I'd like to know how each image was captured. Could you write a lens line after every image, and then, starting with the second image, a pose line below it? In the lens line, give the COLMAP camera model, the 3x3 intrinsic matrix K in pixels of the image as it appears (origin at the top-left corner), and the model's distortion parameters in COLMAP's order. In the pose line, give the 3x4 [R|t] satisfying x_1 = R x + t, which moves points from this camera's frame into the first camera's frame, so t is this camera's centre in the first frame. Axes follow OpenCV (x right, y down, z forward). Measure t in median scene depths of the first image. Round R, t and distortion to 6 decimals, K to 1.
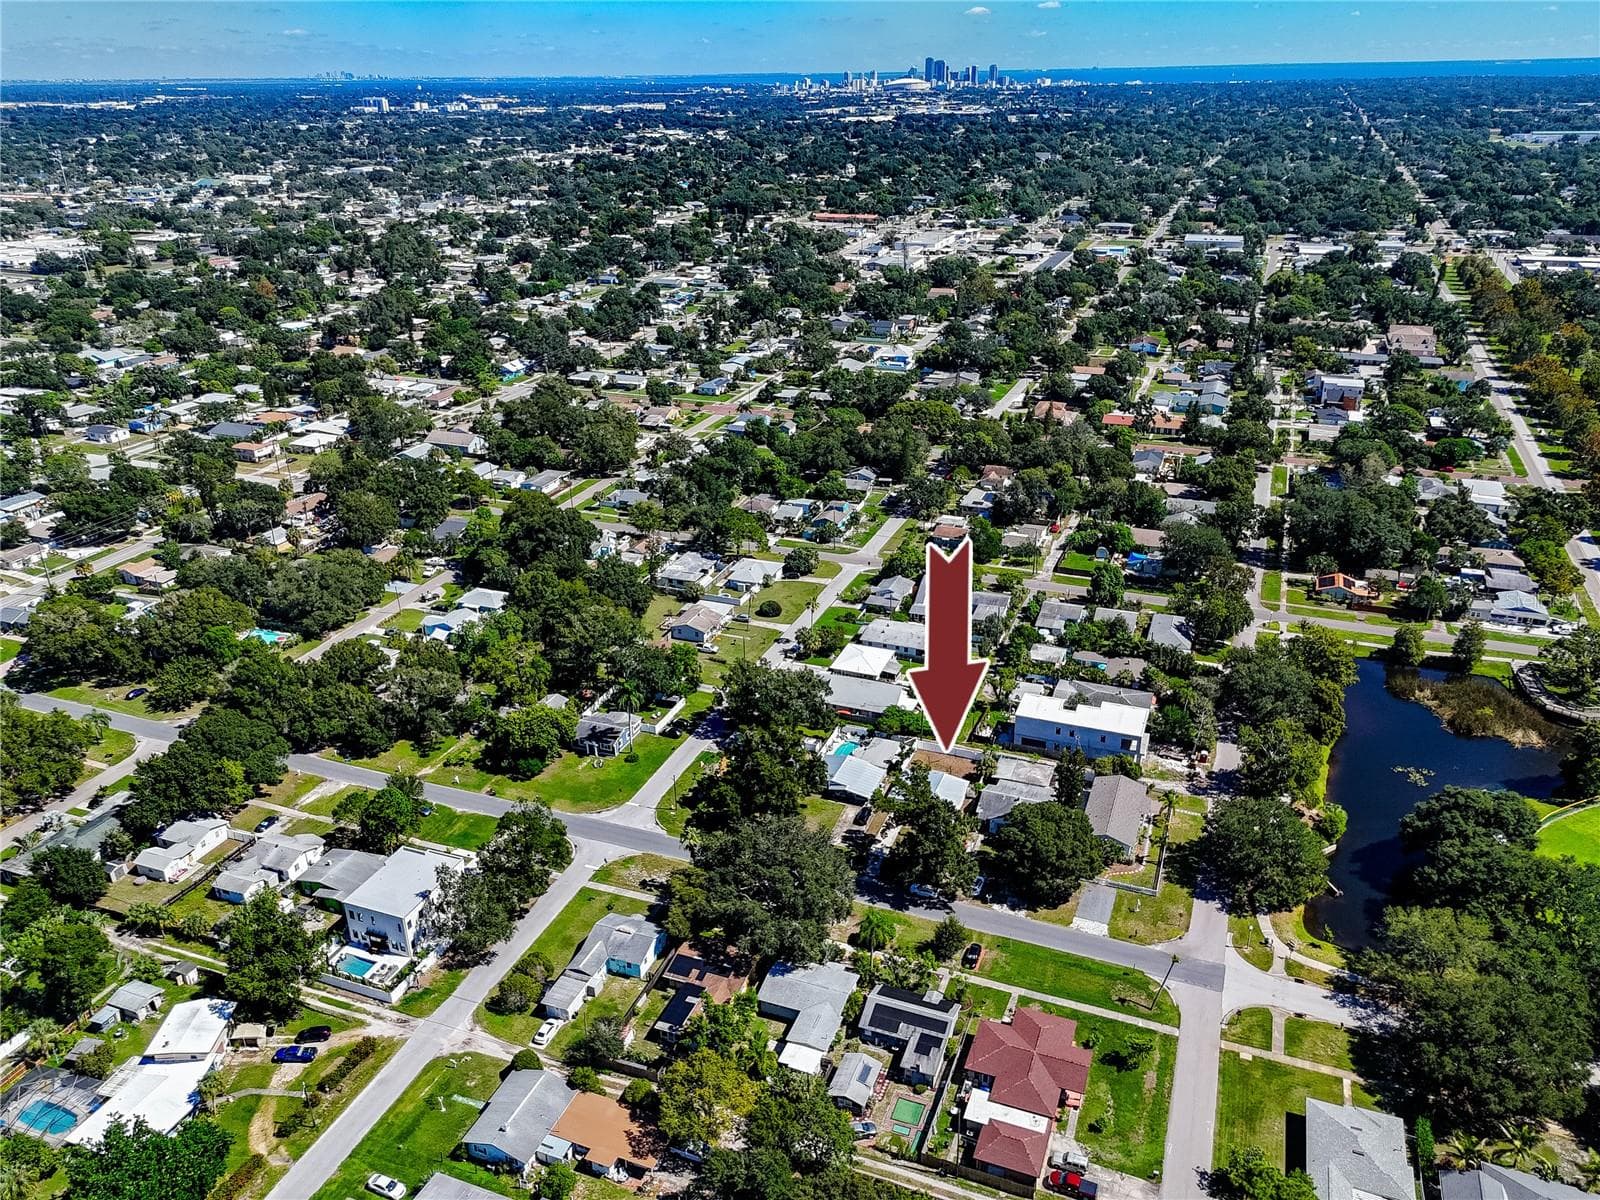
lens RADIAL K [[1199.7, 0, 800.0], [0, 1199.7, 600.0], [0, 0, 1]] dist [0.080473, -0.000245]
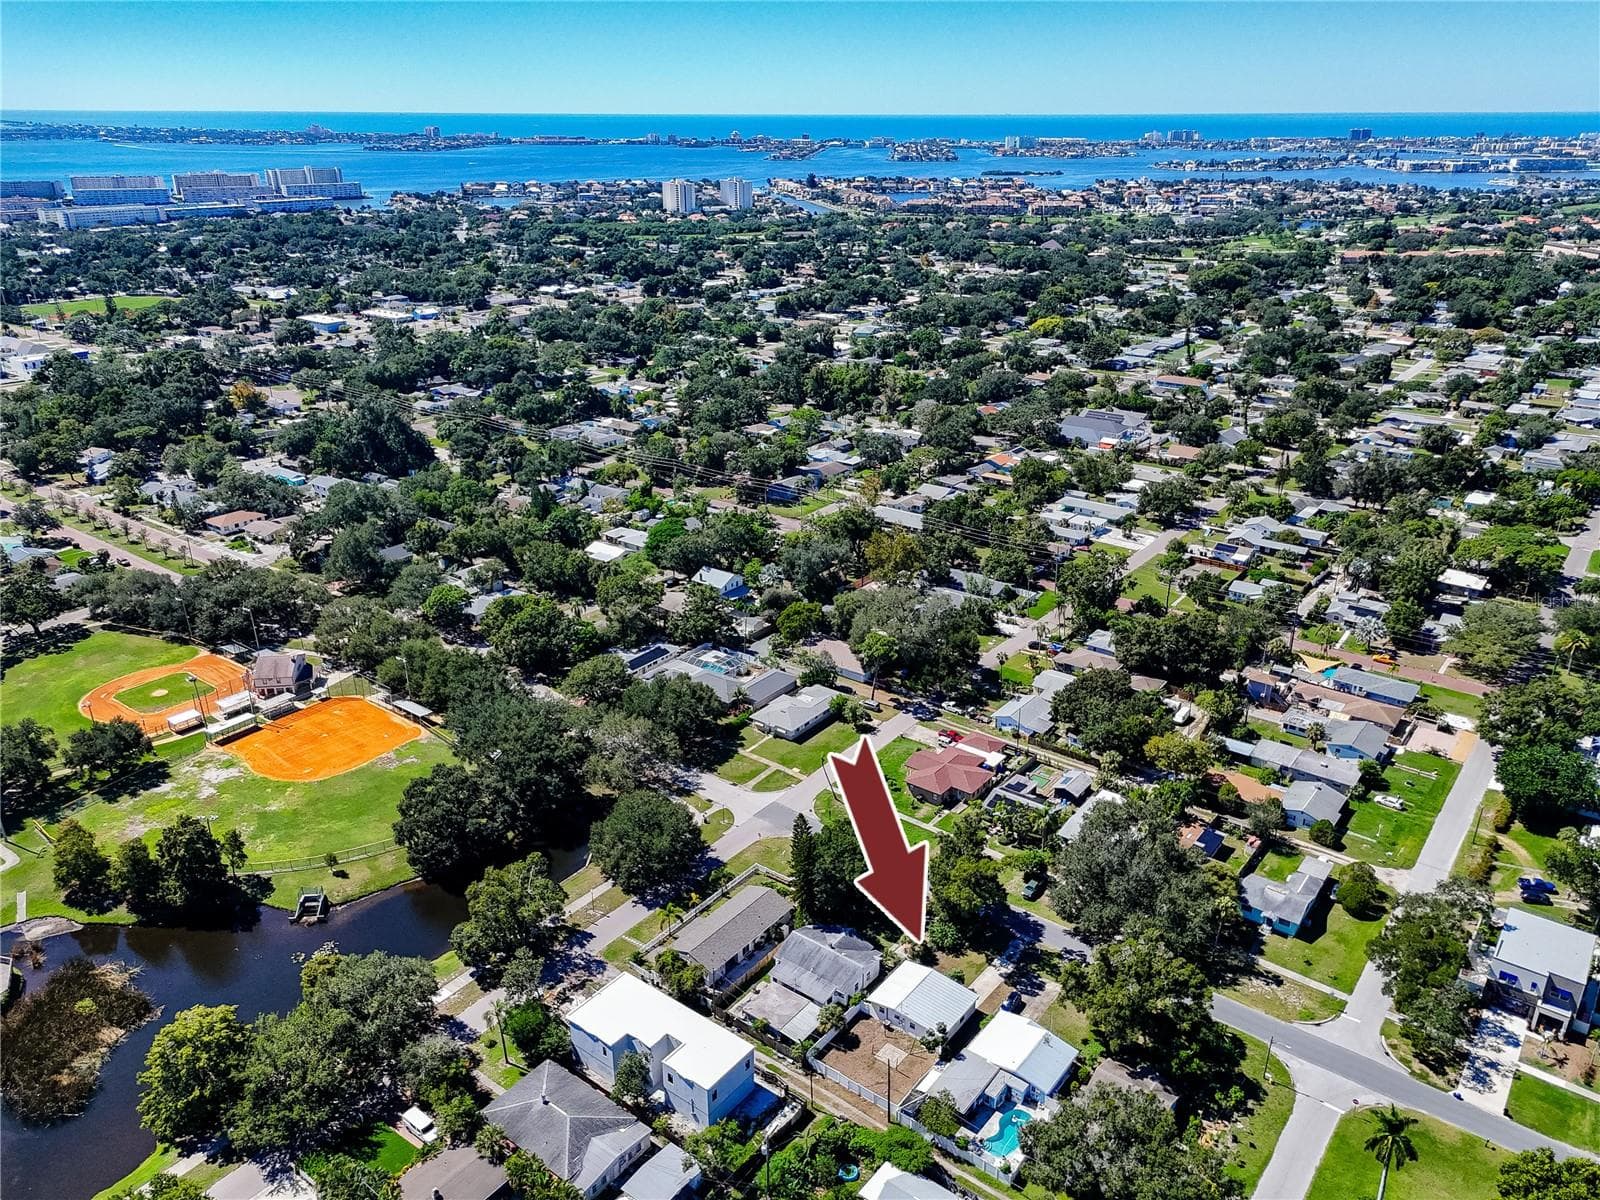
lens RADIAL K [[1199.7, 0, 800.0], [0, 1199.7, 600.0], [0, 0, 1]] dist [0.080473, -0.000245]
pose [[-0.958517, -0.100023, 0.266910, -0.004323], [0.124990, 0.694083, 0.708962, -0.657534], [-0.256170, 0.712913, -0.652788, 1.490166]]
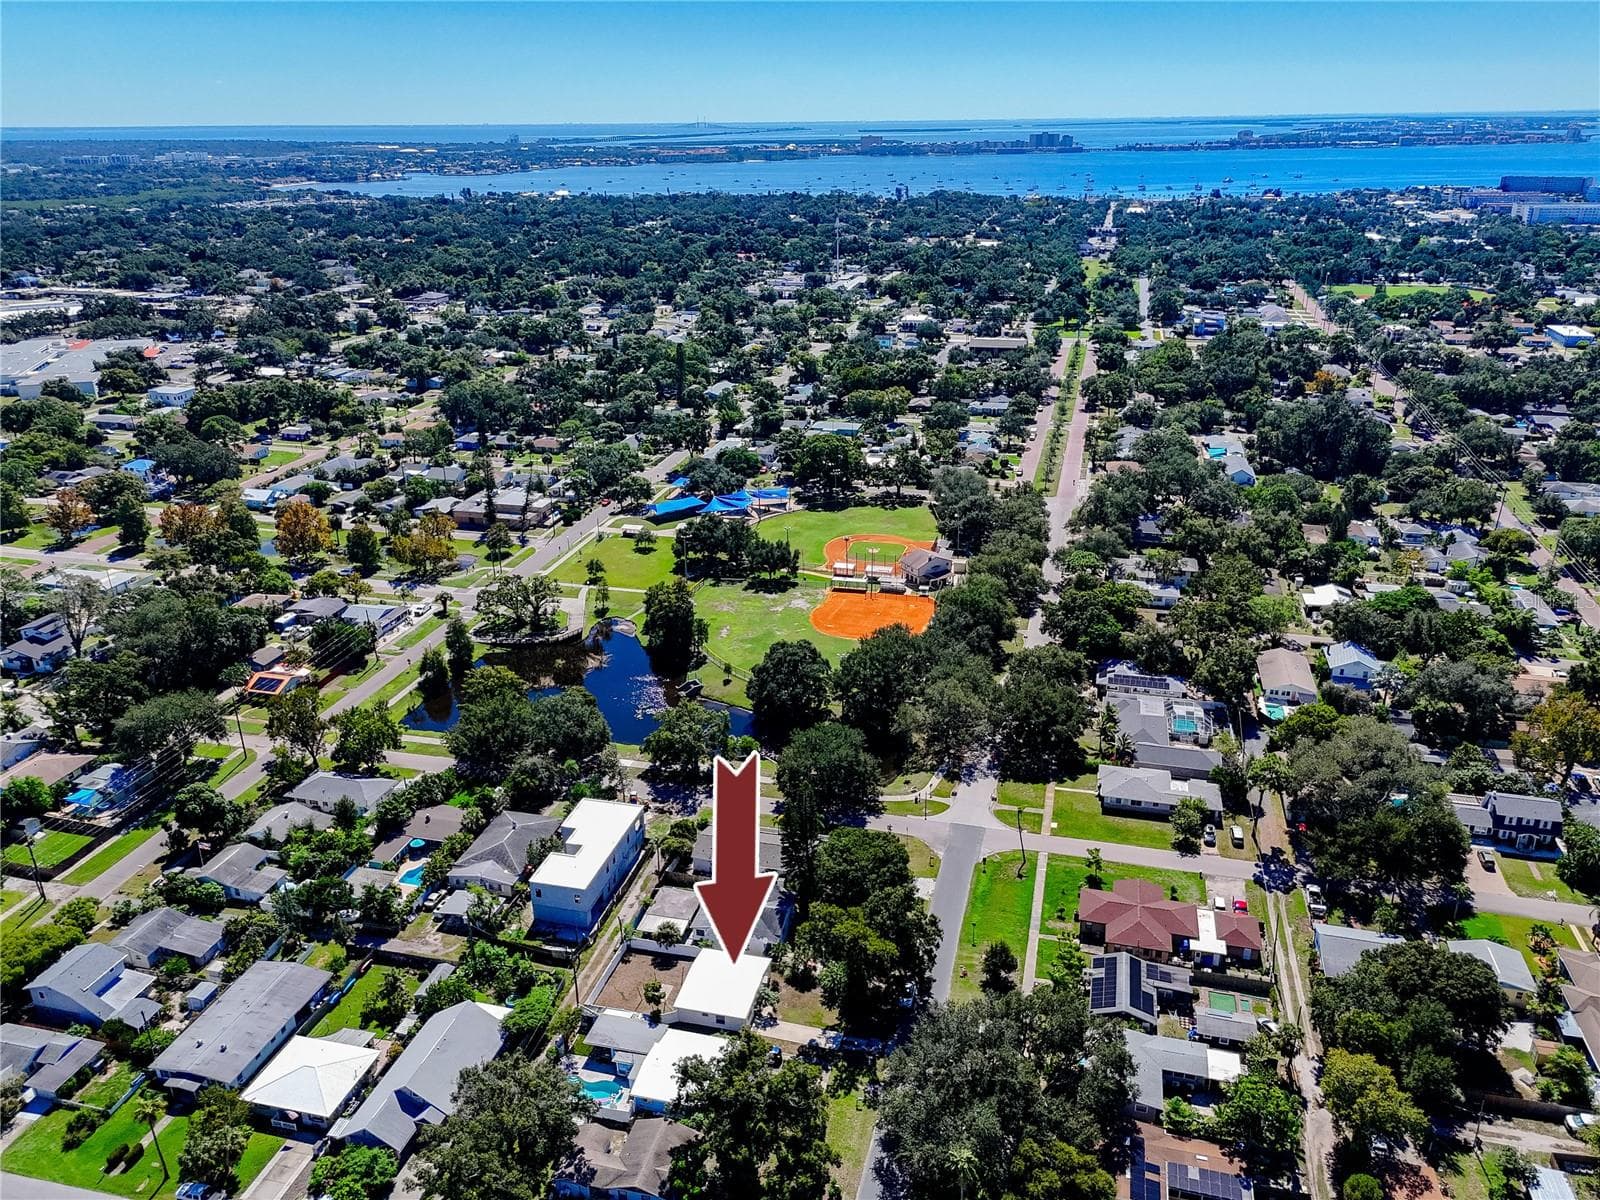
lens RADIAL K [[1199.7, 0, 800.0], [0, 1199.7, 600.0], [0, 0, 1]] dist [0.080473, -0.000245]
pose [[-0.117247, -0.367115, 0.922757, -0.586572], [0.415955, 0.825583, 0.381307, -0.358172], [-0.901795, 0.428532, 0.055906, 0.887667]]
